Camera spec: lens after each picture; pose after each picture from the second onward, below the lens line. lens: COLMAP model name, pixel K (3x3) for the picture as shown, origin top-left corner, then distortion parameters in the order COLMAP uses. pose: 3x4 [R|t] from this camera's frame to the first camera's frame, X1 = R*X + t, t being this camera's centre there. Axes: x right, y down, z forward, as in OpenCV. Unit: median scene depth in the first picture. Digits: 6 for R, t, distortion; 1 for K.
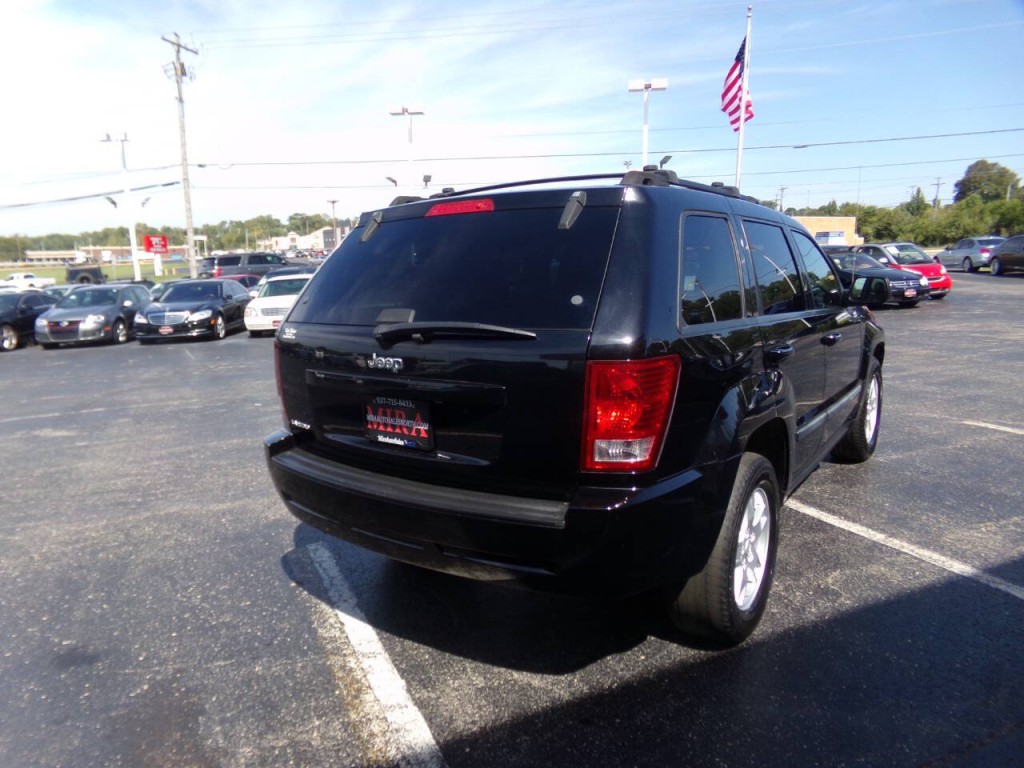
lens RADIAL K [[659.3, 0, 467.2], [0, 659.3, 385.2], [0, 0, 1]] dist [-0.004937, 0.023386]
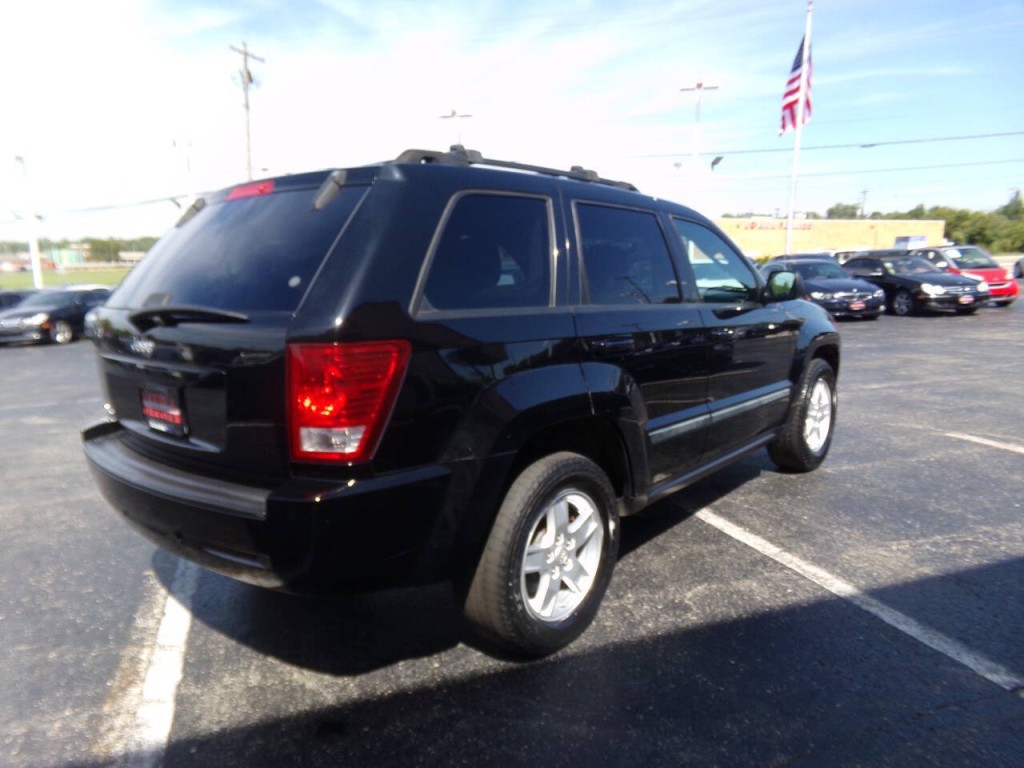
lens RADIAL K [[659.3, 0, 467.2], [0, 659.3, 385.2], [0, 0, 1]] dist [-0.004937, 0.023386]
pose [[0.996453, 0.022575, -0.081062, 0.344407], [-0.022922, 0.999732, -0.003357, 0.013110], [0.080965, 0.005204, 0.996703, 0.055304]]
